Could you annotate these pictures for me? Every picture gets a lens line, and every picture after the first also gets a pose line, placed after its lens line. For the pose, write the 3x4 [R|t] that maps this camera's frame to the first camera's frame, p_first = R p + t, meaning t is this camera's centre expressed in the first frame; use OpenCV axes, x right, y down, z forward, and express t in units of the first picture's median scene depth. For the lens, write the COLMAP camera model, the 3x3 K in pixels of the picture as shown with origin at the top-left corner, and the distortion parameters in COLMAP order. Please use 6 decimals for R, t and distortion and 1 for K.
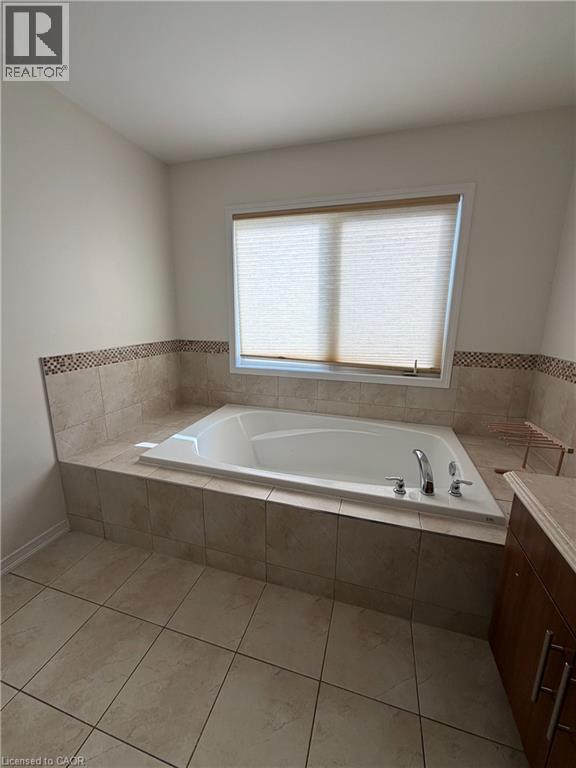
lens RADIAL K [[304.3, 0, 288.6], [0, 304.3, 382.1], [0, 0, 1]] dist [-0.000670, 0.000653]
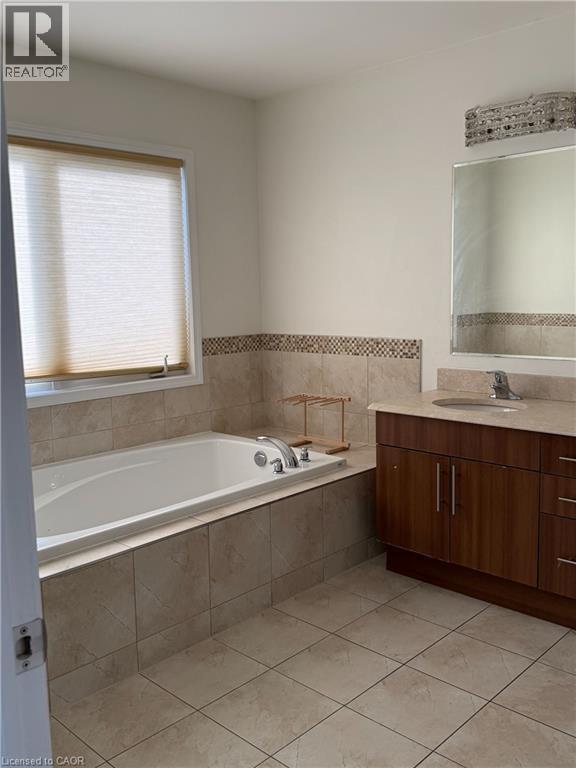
lens RADIAL K [[702.4, 0, 287.8], [0, 702.4, 382.9], [0, 0, 1]] dist [0.082815, 0.000000]
pose [[0.459062, -0.138575, 0.877530, -1.076805], [0.216801, 0.975371, 0.040611, -0.009849], [-0.861545, 0.171606, 0.477799, -0.114924]]
